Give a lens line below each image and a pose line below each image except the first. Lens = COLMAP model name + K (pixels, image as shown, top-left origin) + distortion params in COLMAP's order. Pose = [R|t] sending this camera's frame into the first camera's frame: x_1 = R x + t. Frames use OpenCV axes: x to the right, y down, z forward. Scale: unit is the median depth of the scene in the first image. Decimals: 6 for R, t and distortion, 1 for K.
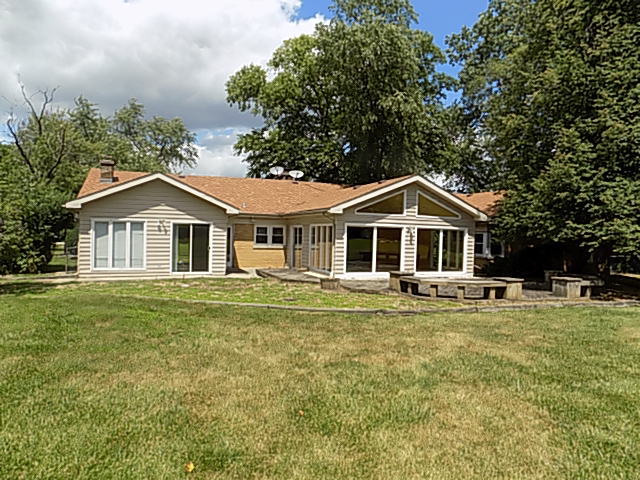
lens RADIAL K [[445.6, 0, 324.4], [0, 445.6, 240.4], [0, 0, 1]] dist [0.003128, 0.001764]
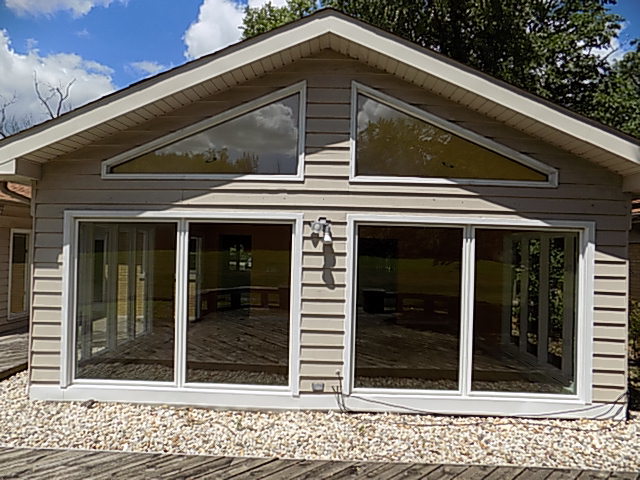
lens RADIAL K [[445.6, 0, 324.4], [0, 445.6, 240.4], [0, 0, 1]] dist [0.003128, 0.001764]
pose [[0.922318, -0.018771, -0.385976, 0.294358], [-0.000242, 0.998791, -0.049153, -0.004492], [0.386432, 0.045428, 0.921198, 0.750003]]
